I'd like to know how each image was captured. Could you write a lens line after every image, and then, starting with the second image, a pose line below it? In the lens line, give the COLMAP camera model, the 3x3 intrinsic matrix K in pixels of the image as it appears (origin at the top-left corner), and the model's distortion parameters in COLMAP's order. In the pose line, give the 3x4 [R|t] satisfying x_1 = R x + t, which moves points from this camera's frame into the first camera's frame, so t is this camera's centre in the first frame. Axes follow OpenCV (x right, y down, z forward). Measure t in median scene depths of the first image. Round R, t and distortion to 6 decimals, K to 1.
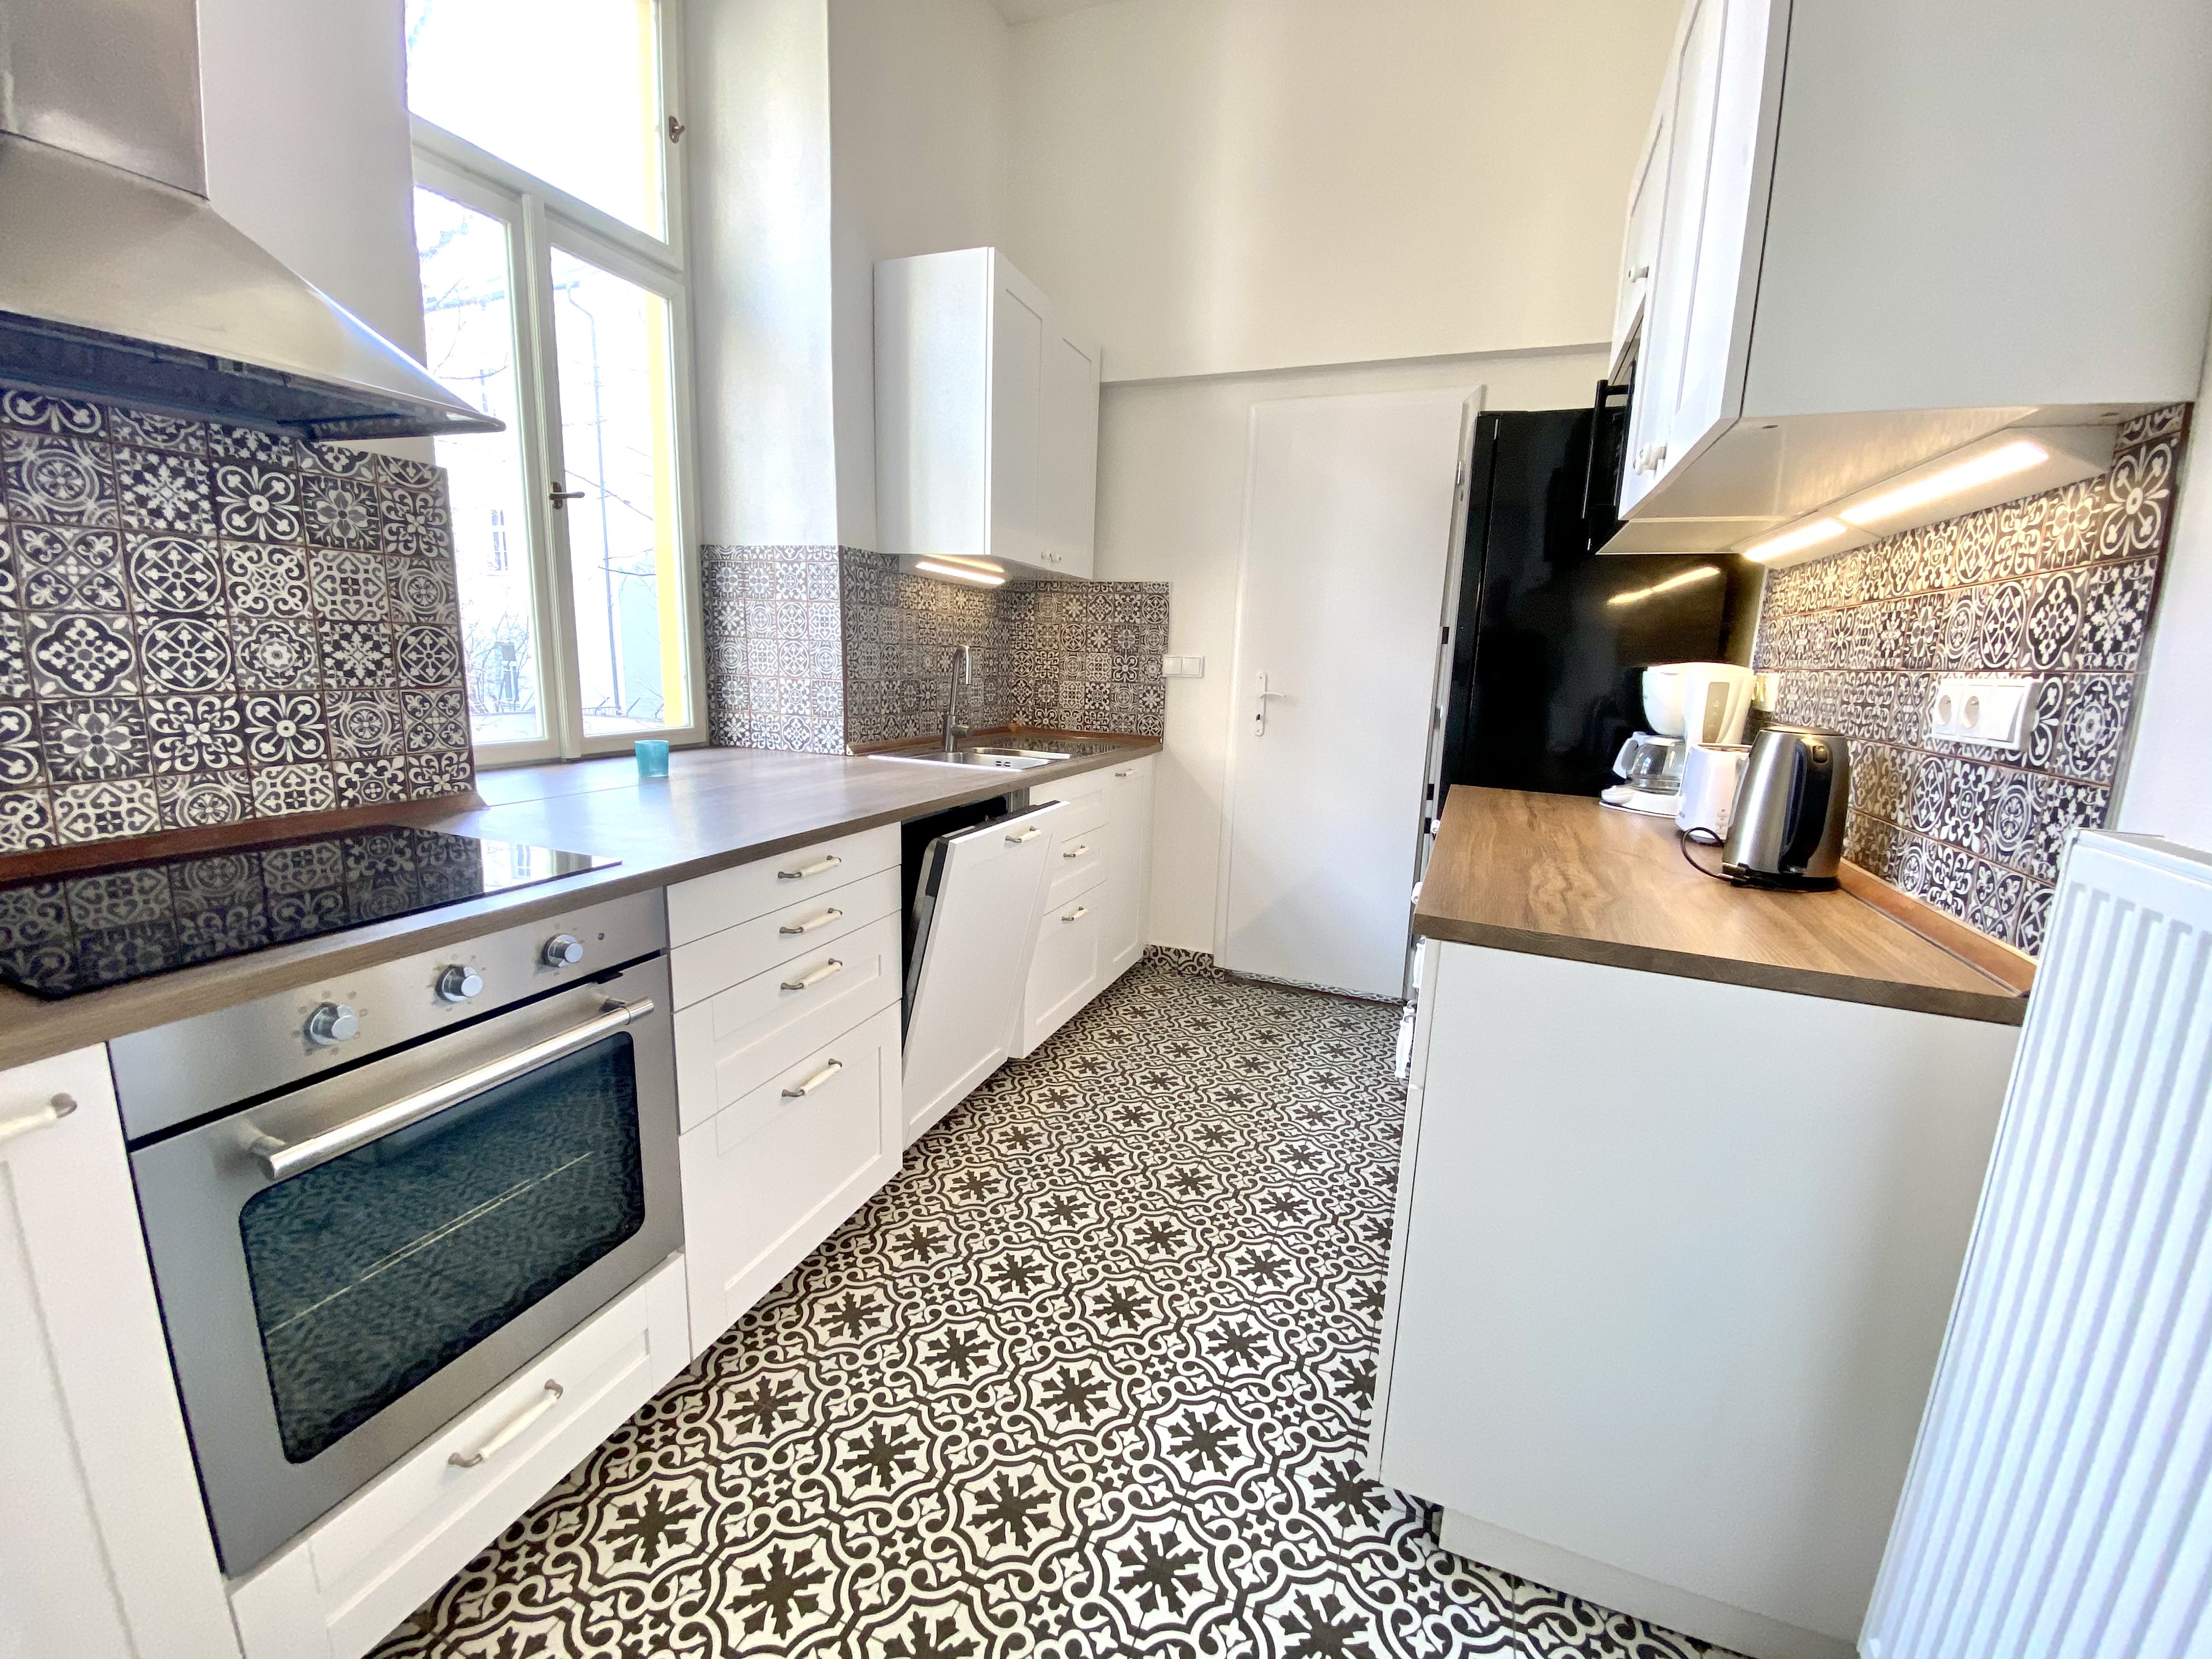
lens RADIAL K [[912.3, 0, 1106.0], [0, 912.3, 829.5], [0, 0, 1]] dist [0.029902, -0.024175]
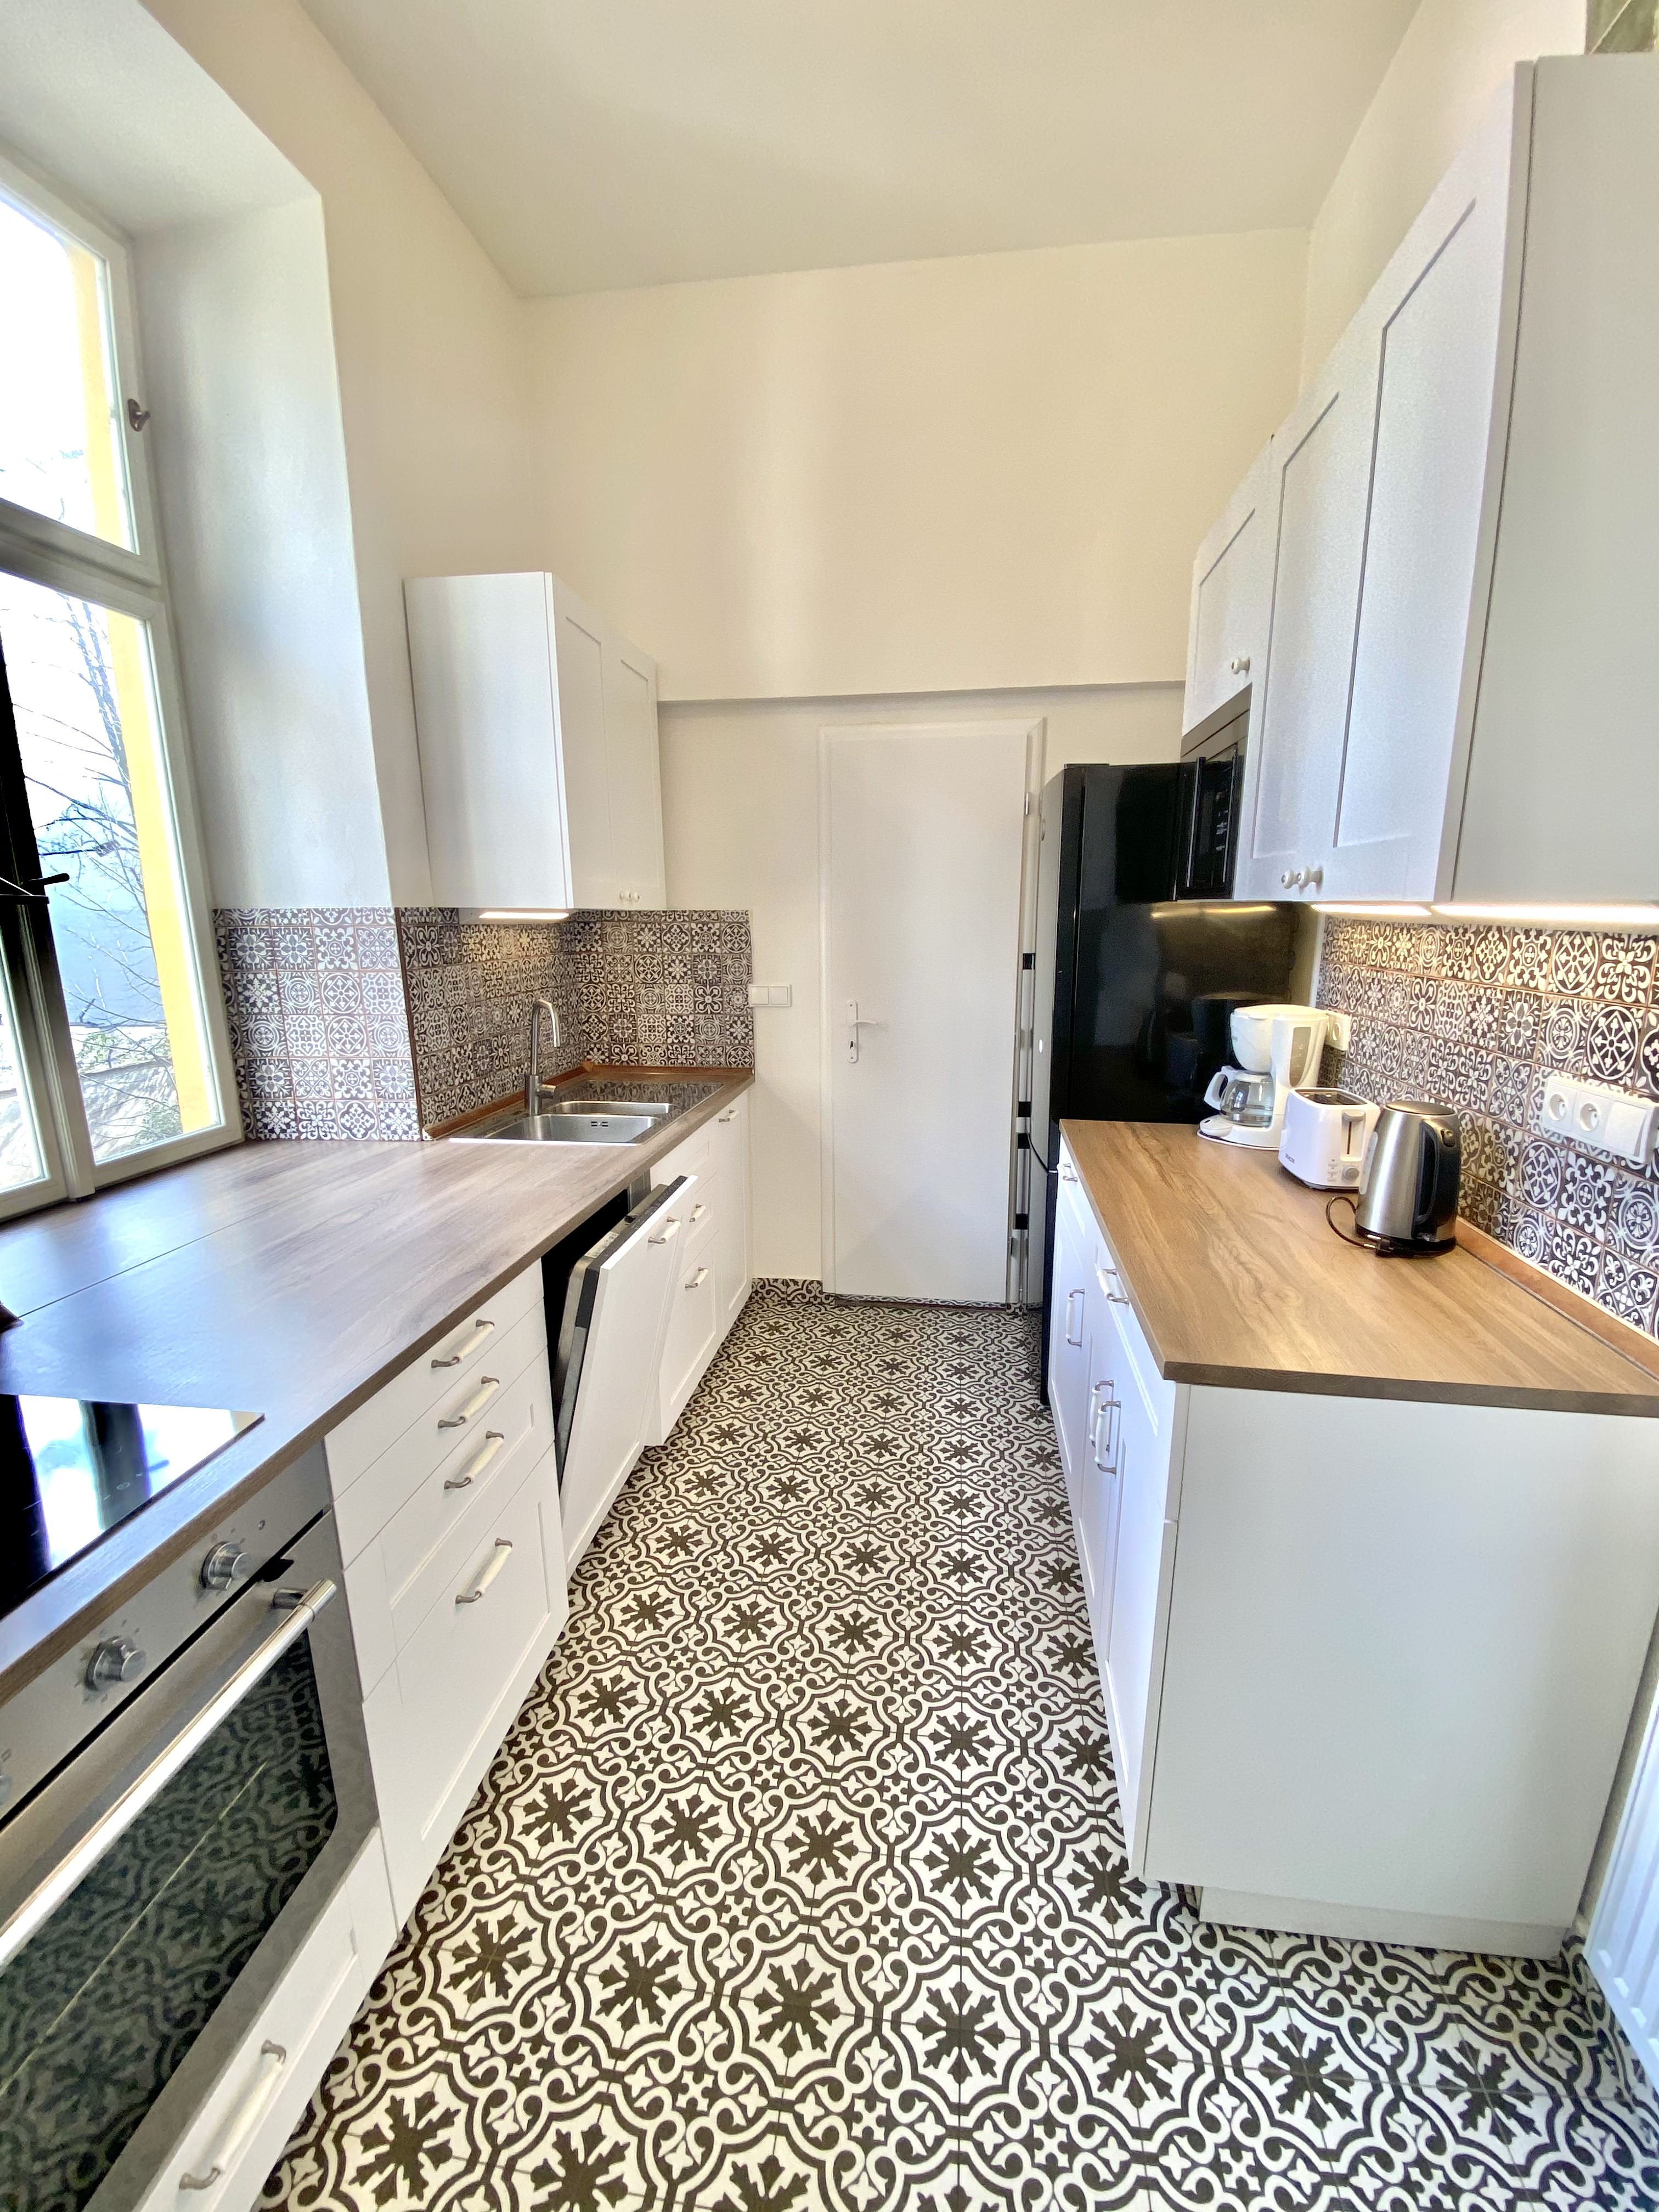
lens RADIAL K [[912.3, 0, 829.5], [0, 912.3, 1106.0], [0, 0, 1]] dist [0.029902, -0.024175]
pose [[0.968752, -0.094731, 0.229226, -0.140521], [0.086025, 0.995150, 0.047704, -0.166079], [-0.232634, -0.026494, 0.972203, 0.063412]]
